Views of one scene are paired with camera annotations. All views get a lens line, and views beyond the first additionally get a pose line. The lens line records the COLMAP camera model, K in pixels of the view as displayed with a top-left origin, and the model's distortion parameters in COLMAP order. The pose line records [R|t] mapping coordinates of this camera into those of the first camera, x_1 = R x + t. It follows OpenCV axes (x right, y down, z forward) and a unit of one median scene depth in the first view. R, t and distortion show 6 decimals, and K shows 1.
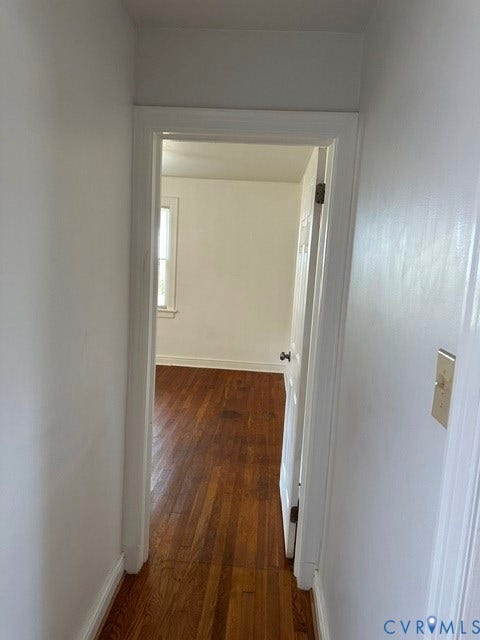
lens RADIAL K [[449.8, 0, 240.3], [0, 449.8, 319.2], [0, 0, 1]] dist [0.003389, 0.001786]
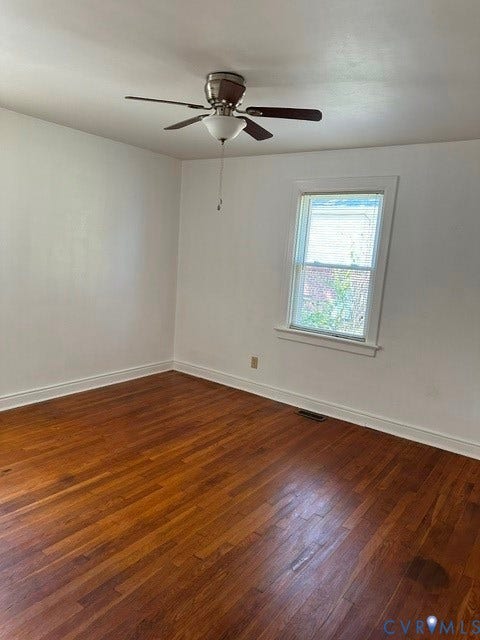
lens RADIAL K [[449.8, 0, 239.4], [0, 449.8, 315.9], [0, 0, 1]] dist [0.003389, 0.001786]
pose [[0.836517, 0.077024, -0.542500, 0.048391], [-0.088624, 0.996054, 0.004763, -0.056048], [0.540726, 0.044094, 0.840042, 0.375739]]
